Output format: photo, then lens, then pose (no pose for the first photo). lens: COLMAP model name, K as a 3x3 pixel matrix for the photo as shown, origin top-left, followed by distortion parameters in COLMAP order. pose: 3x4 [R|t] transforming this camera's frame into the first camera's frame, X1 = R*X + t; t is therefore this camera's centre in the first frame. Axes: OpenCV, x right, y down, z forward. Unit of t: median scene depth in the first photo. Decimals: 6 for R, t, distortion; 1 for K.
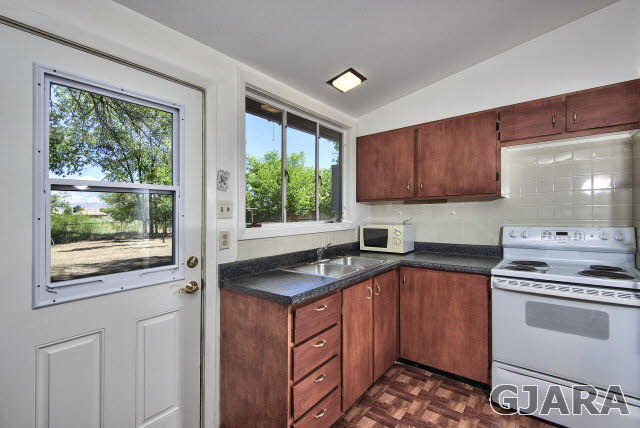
lens RADIAL K [[283.9, 0, 318.5], [0, 283.9, 205.1], [0, 0, 1]] dist [0.000707, -0.000136]
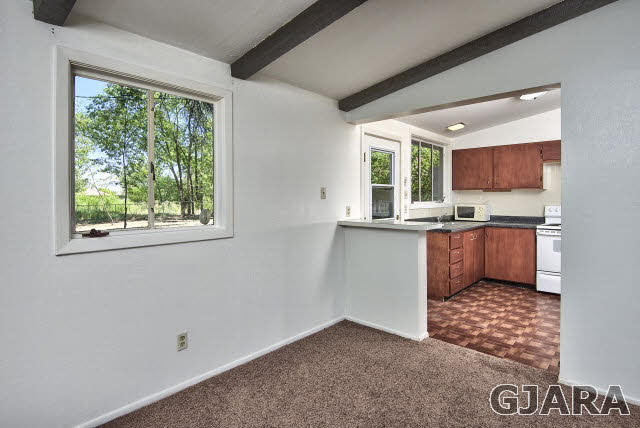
lens RADIAL K [[316.5, 0, 317.9], [0, 316.5, 185.2], [0, 0, 1]] dist [-0.000557, -0.000272]
pose [[0.995184, 0.007179, -0.097766, -0.609593], [-0.007765, 0.999954, -0.005620, -0.032400], [0.097721, 0.006352, 0.995194, -1.176388]]
